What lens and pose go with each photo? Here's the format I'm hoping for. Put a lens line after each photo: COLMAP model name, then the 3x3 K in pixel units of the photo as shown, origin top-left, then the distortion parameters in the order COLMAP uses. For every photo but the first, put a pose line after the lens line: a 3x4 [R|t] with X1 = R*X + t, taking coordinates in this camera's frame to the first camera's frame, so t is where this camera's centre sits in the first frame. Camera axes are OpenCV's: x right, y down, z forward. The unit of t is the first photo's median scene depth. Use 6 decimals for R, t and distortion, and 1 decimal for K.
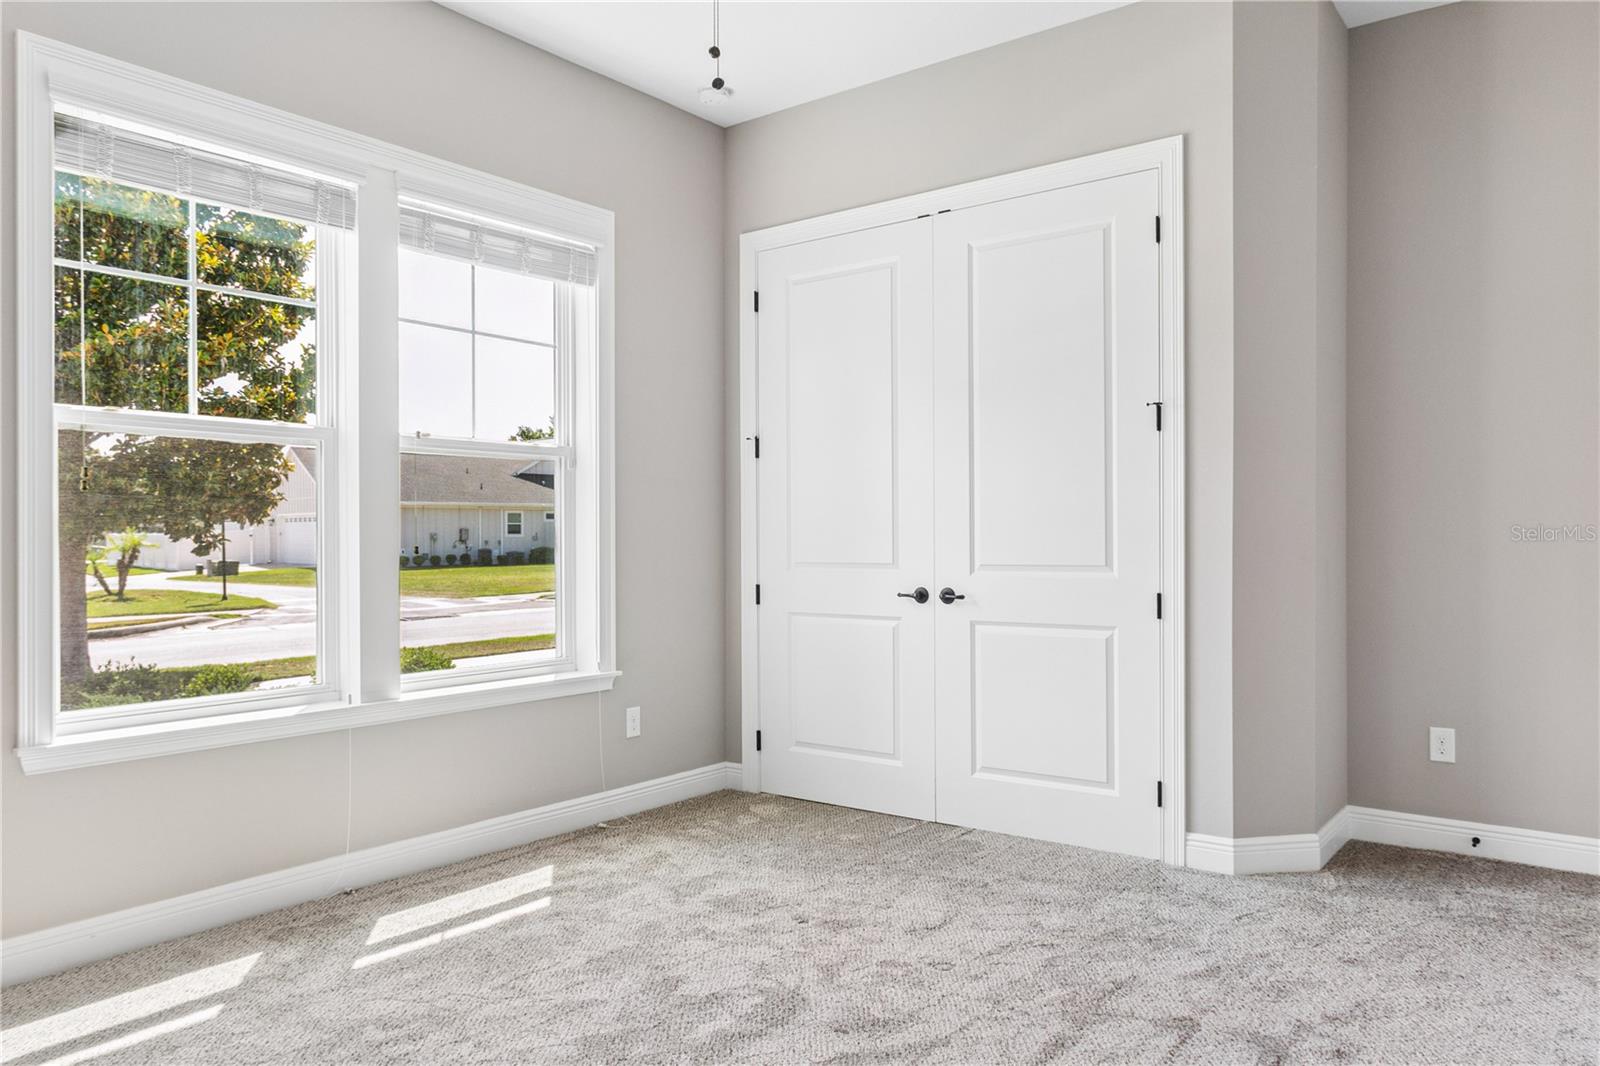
lens RADIAL K [[1104.9, 0, 800.7], [0, 1104.9, 547.0], [0, 0, 1]] dist [-0.008906, 0.005891]
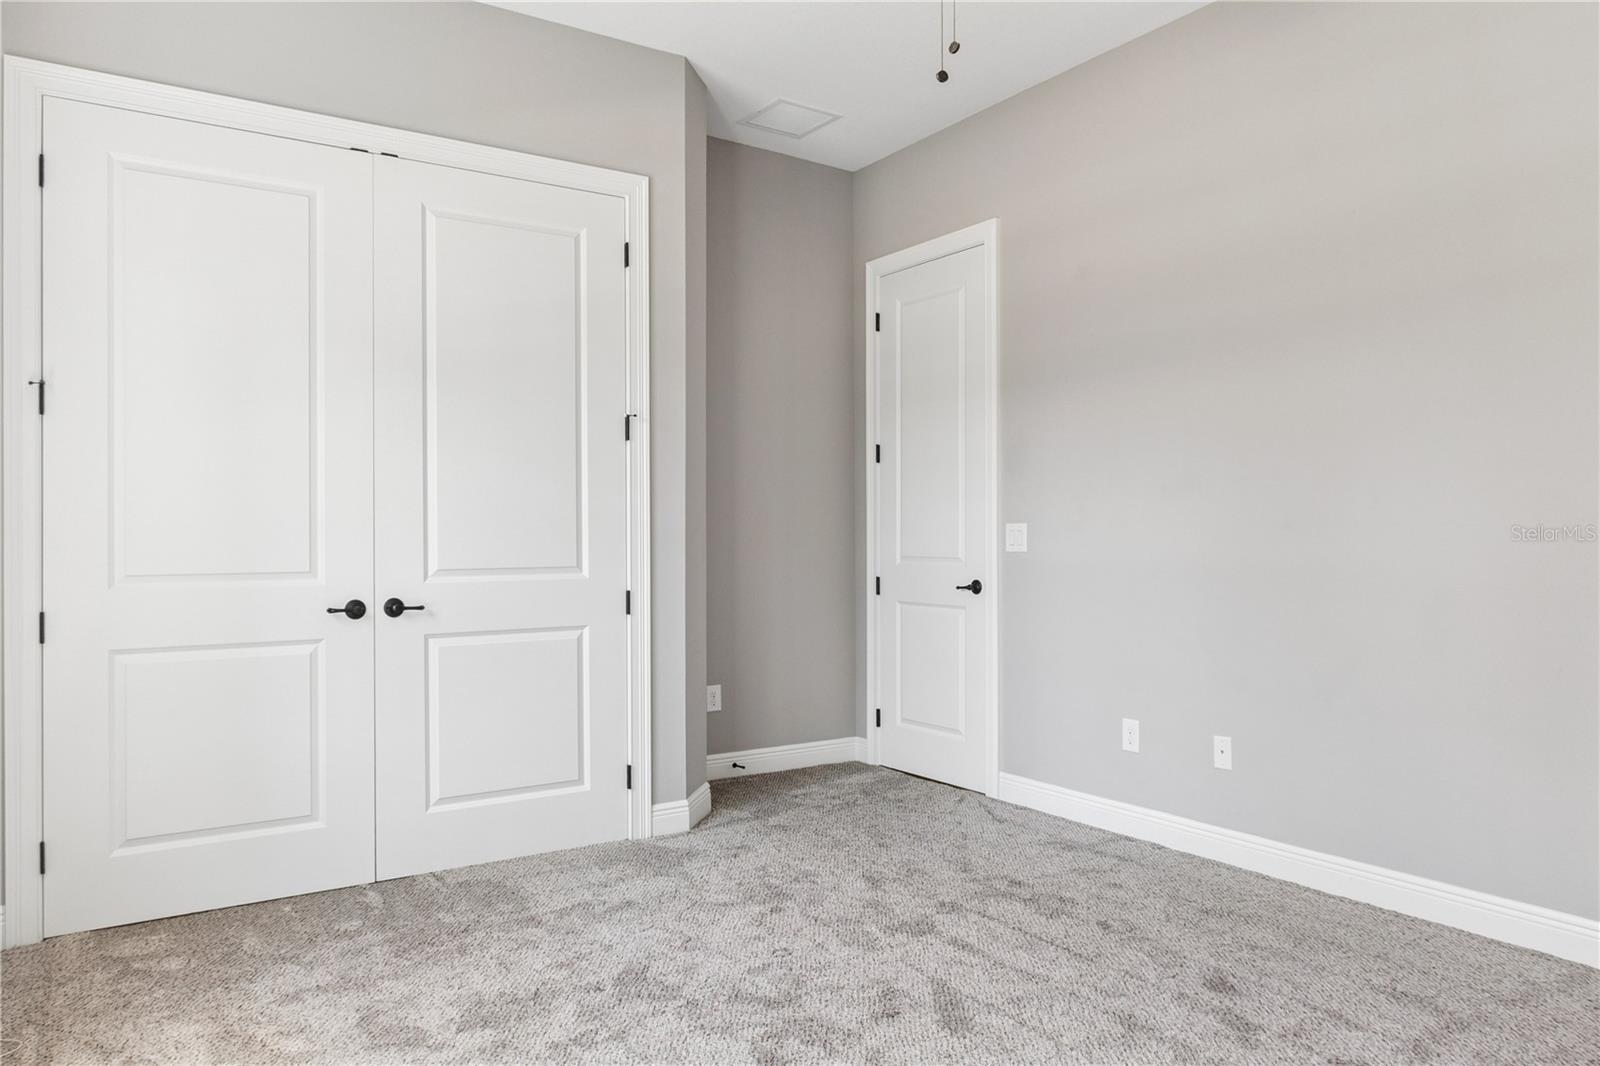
lens RADIAL K [[1096.4, 0, 800.0], [0, 1096.4, 533.0], [0, 0, 1]] dist [-0.003740, 0.001844]
pose [[0.327702, 0.009541, 0.944733, -0.615600], [0.009595, 0.999864, -0.013426, 0.001299], [-0.944732, 0.013464, 0.327566, 0.472541]]
